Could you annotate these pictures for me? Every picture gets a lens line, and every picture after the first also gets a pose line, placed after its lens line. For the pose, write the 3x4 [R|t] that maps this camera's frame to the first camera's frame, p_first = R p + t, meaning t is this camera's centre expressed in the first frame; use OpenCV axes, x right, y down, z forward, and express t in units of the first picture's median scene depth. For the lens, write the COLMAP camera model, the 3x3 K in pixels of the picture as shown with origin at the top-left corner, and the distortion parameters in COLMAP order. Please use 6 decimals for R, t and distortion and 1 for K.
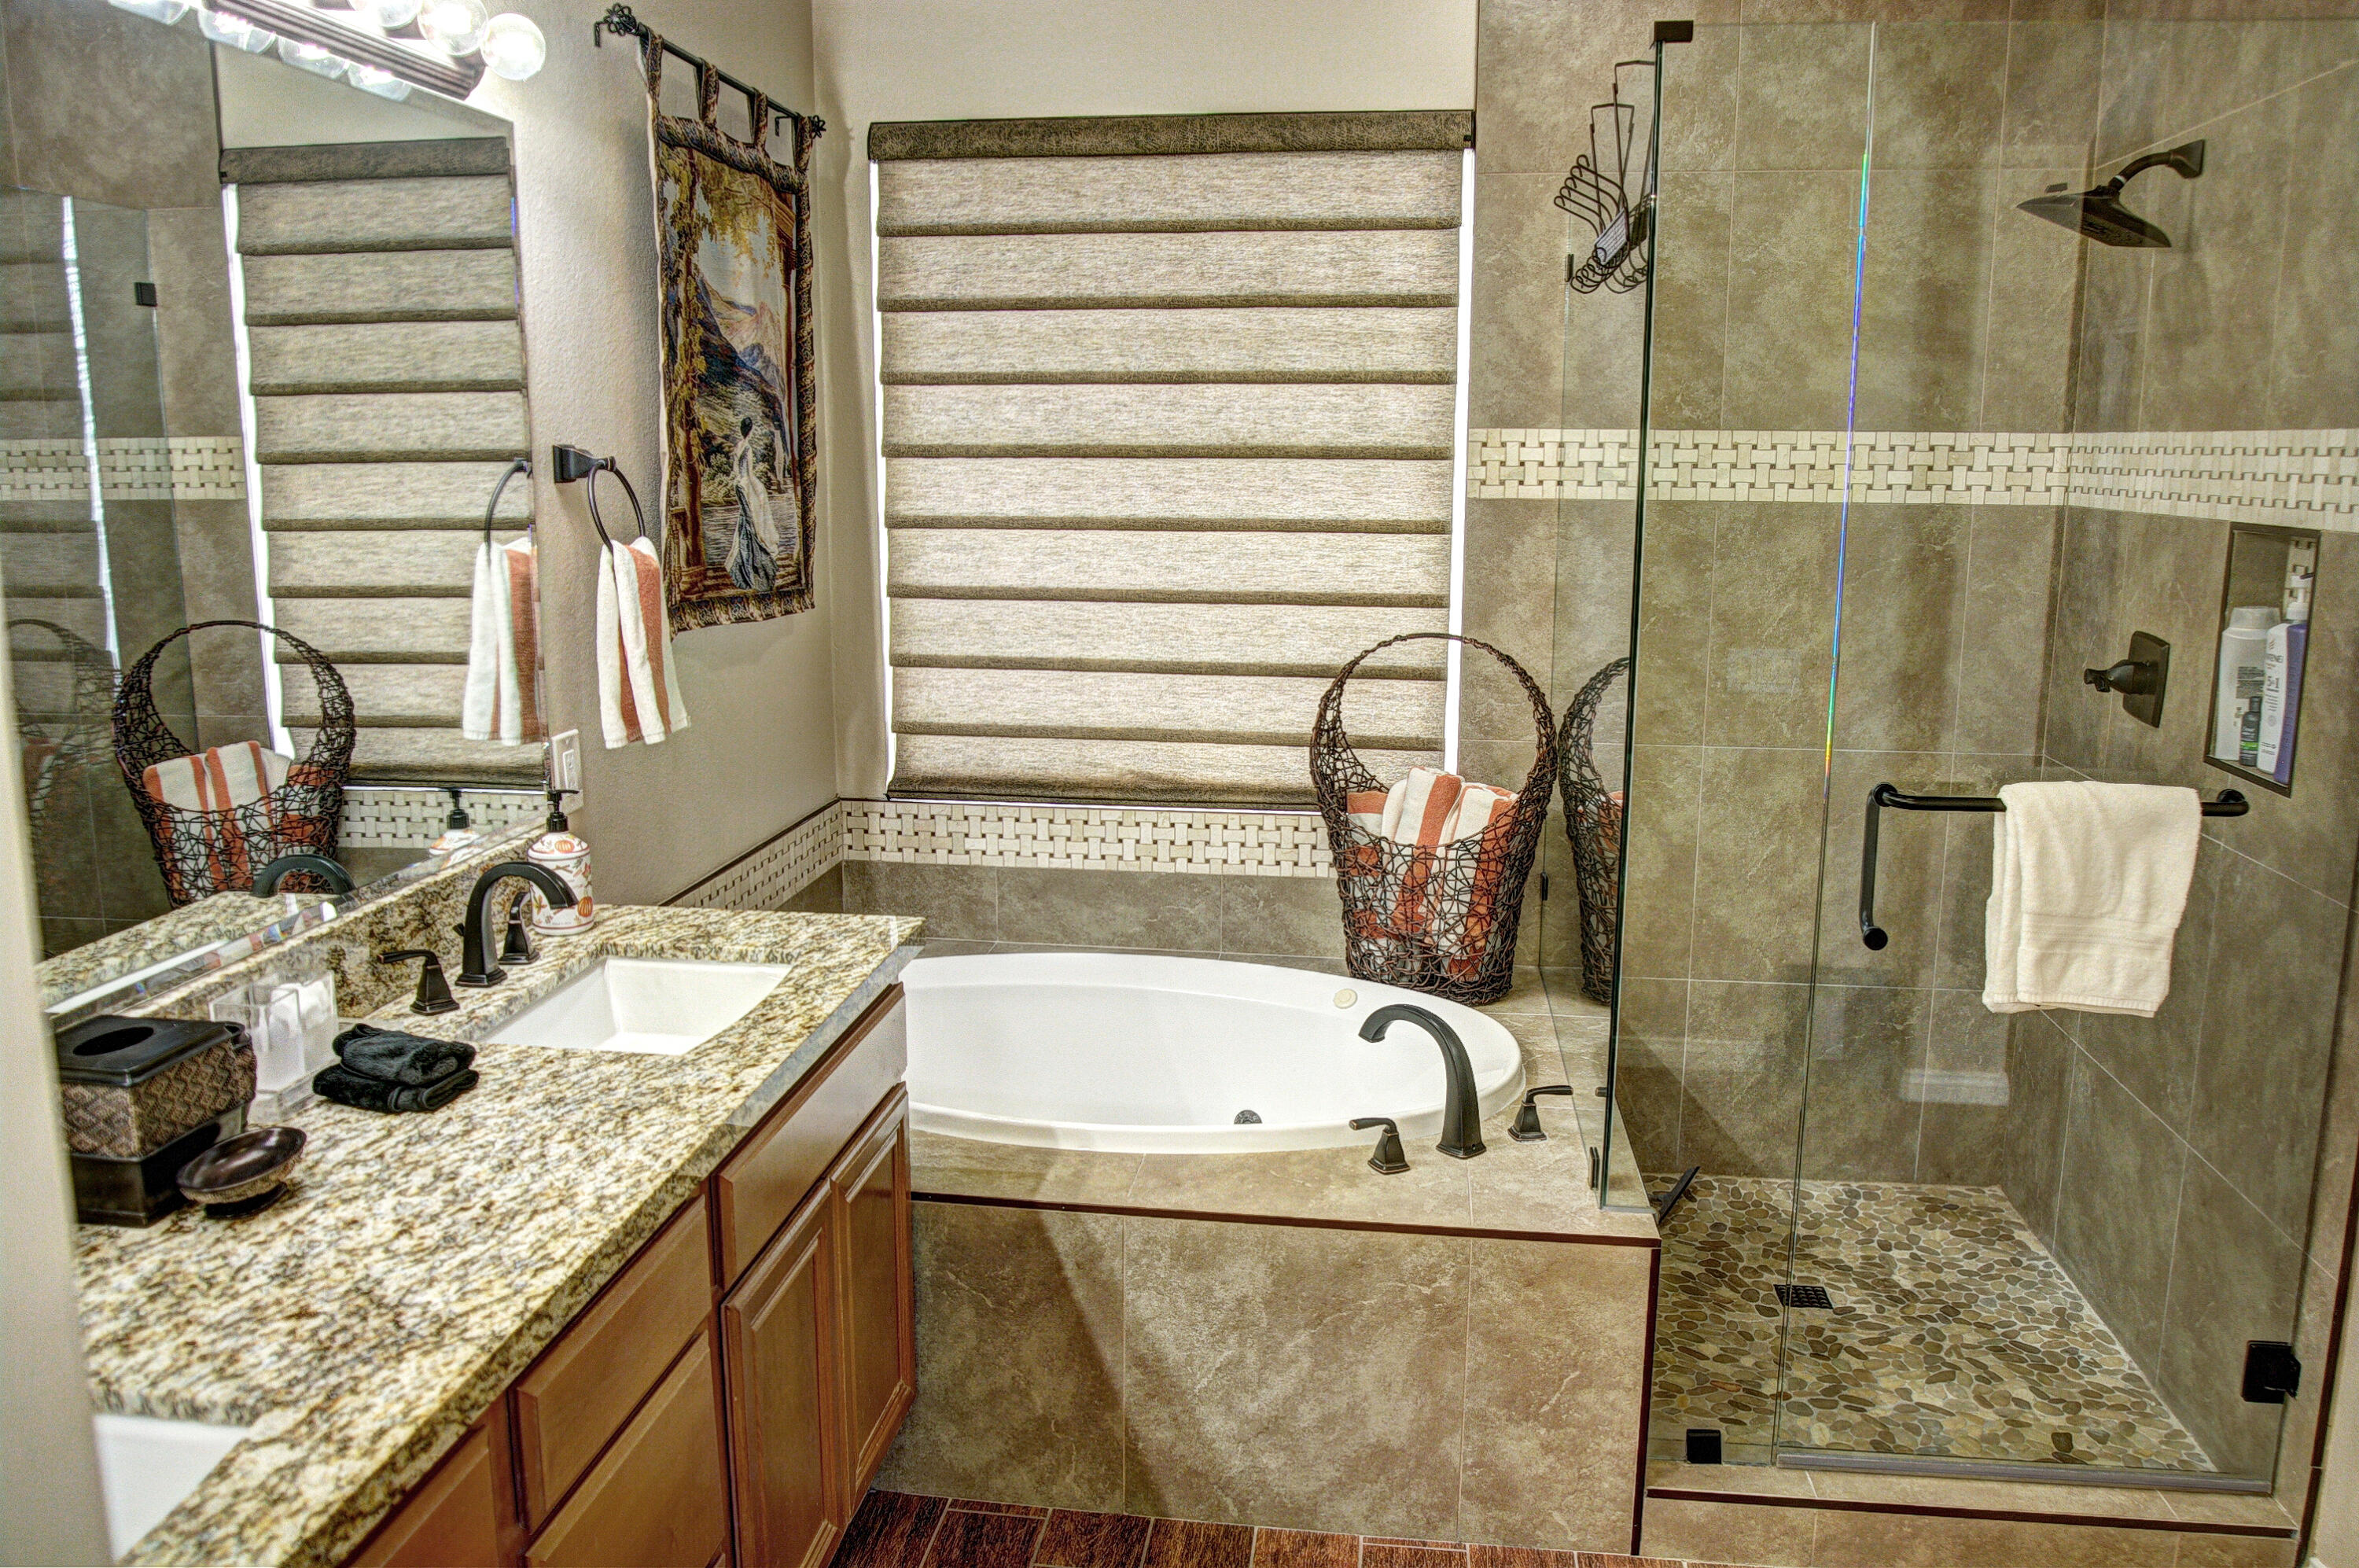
lens RADIAL K [[1782.0, 0, 1159.8], [0, 1782.0, 776.4], [0, 0, 1]] dist [-0.071700, 0.041021]
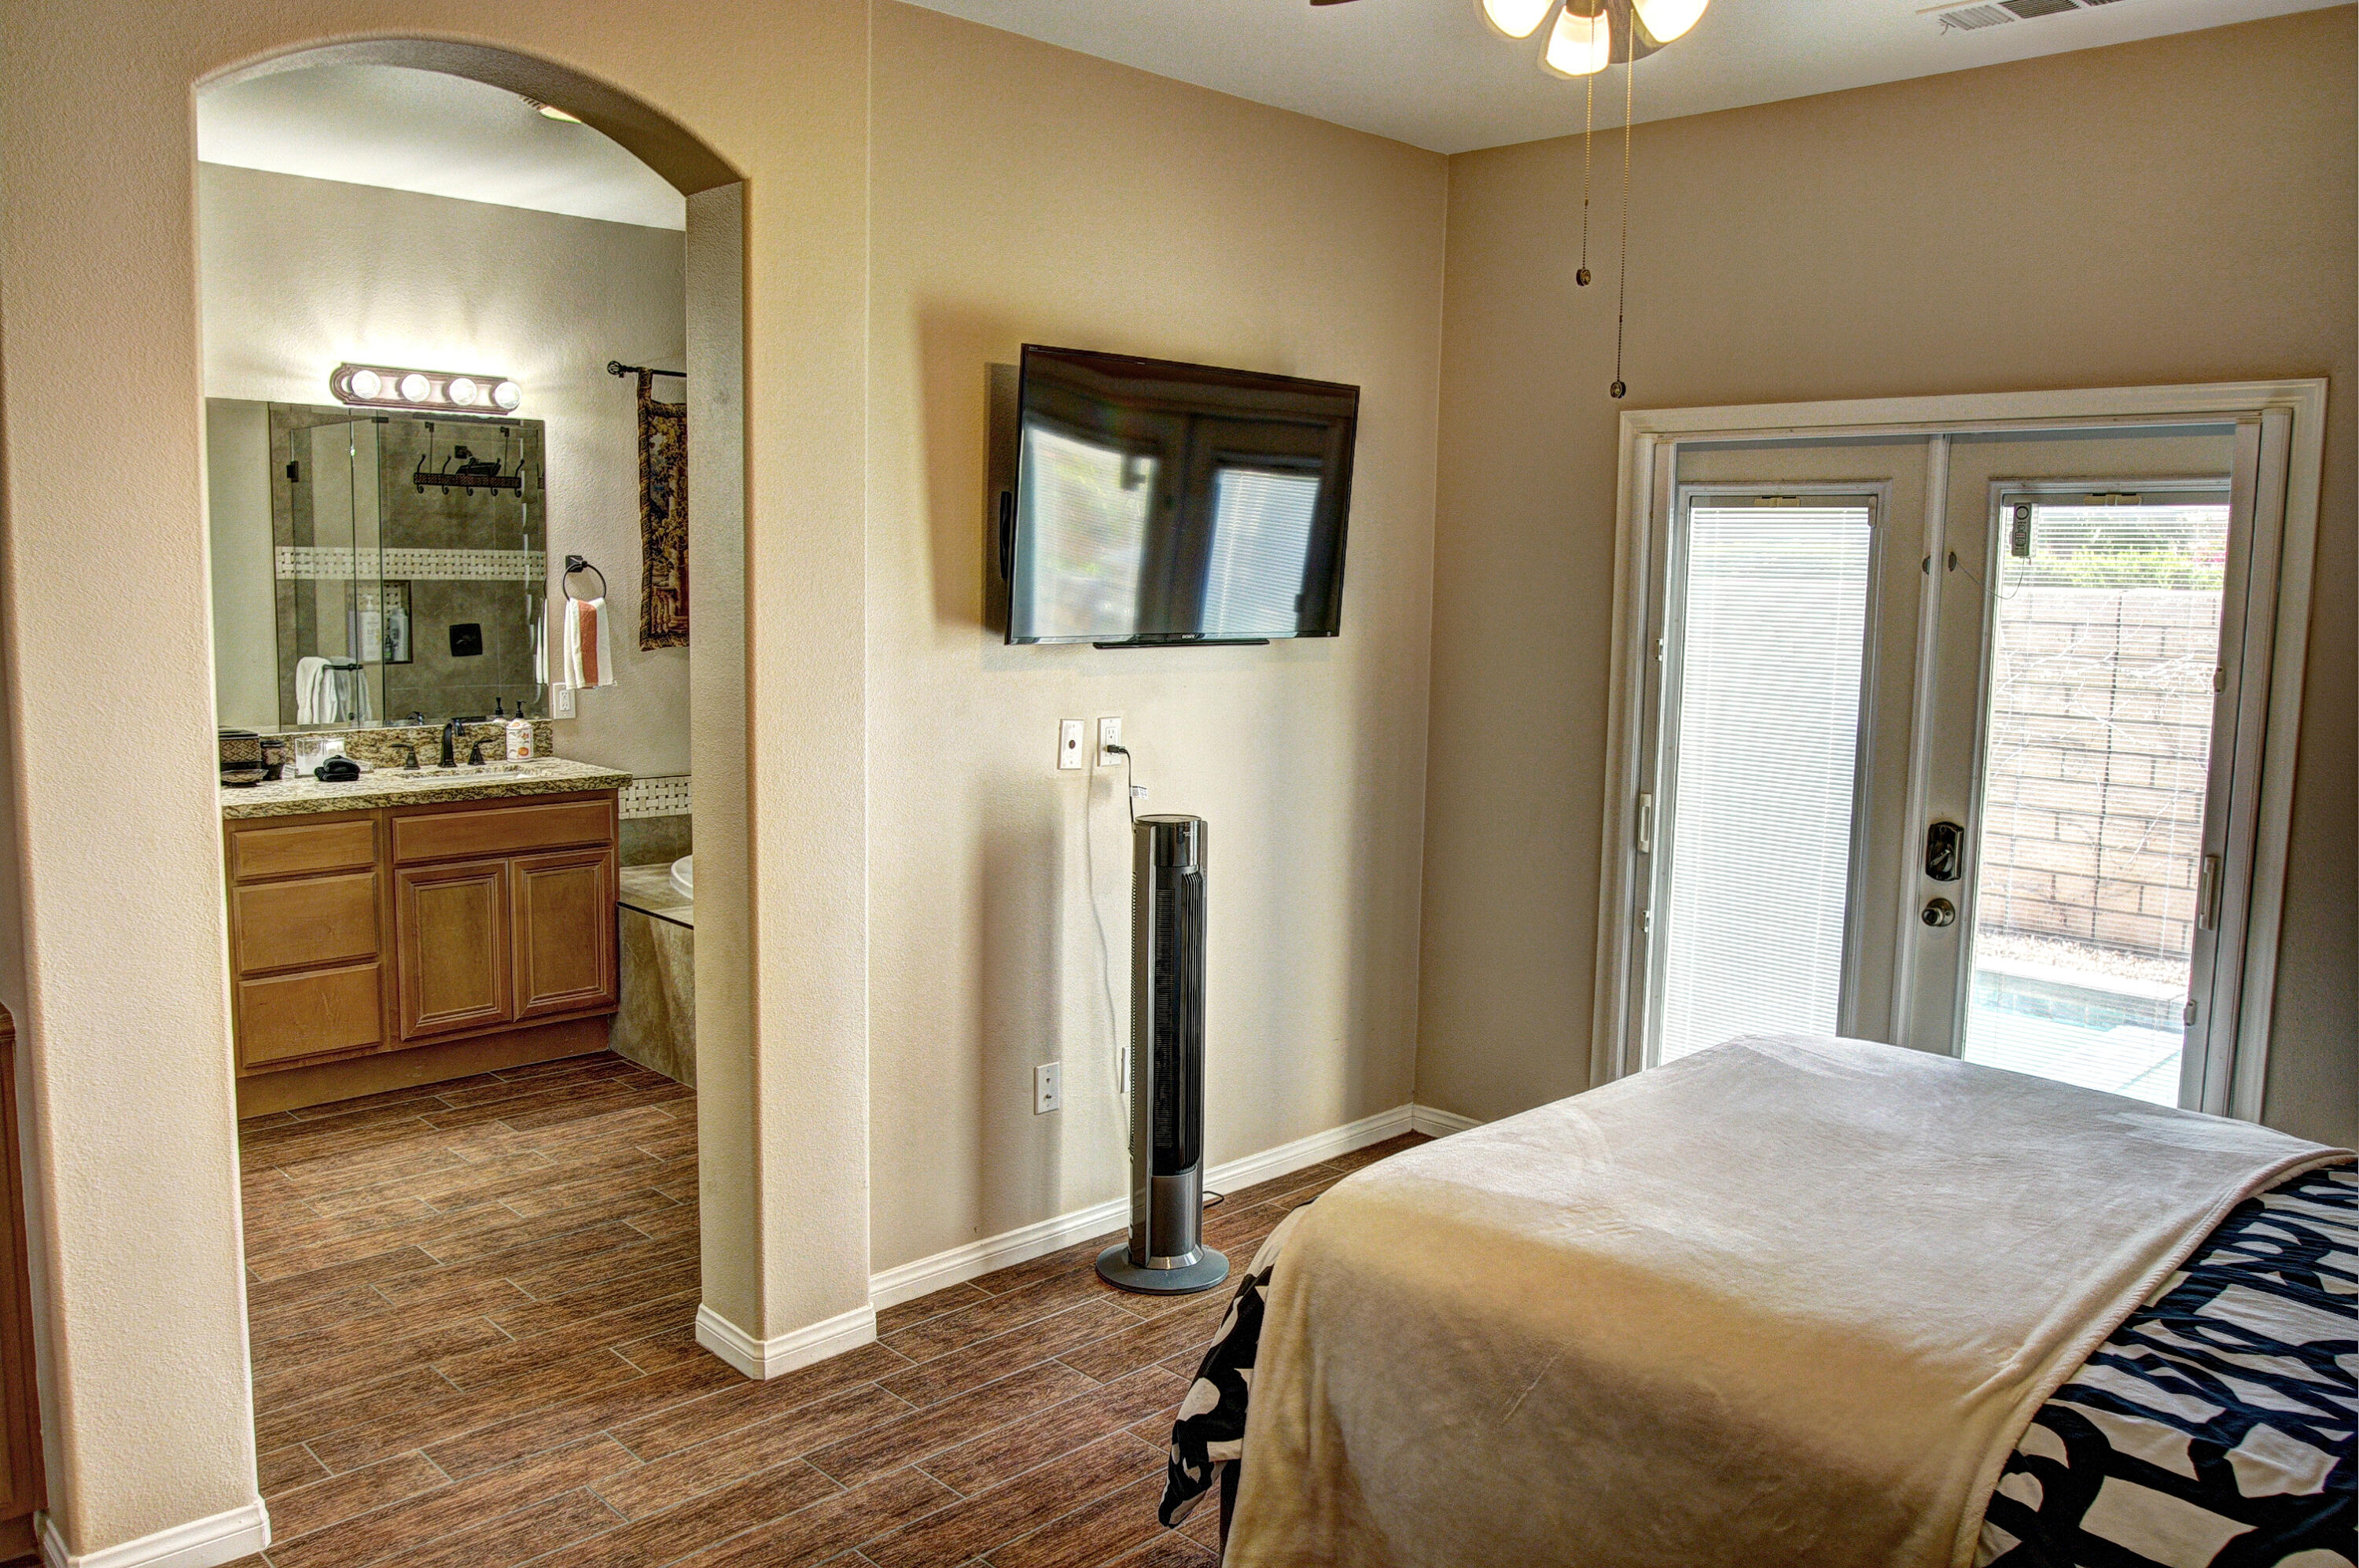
lens RADIAL K [[1782.0, 0, 1159.8], [0, 1782.0, 776.4], [0, 0, 1]] dist [-0.071700, 0.041021]
pose [[0.788566, 0.083826, -0.609210, 1.672812], [-0.126501, 0.991591, -0.027304, 0.060773], [0.601798, 0.098596, 0.792539, -0.318232]]
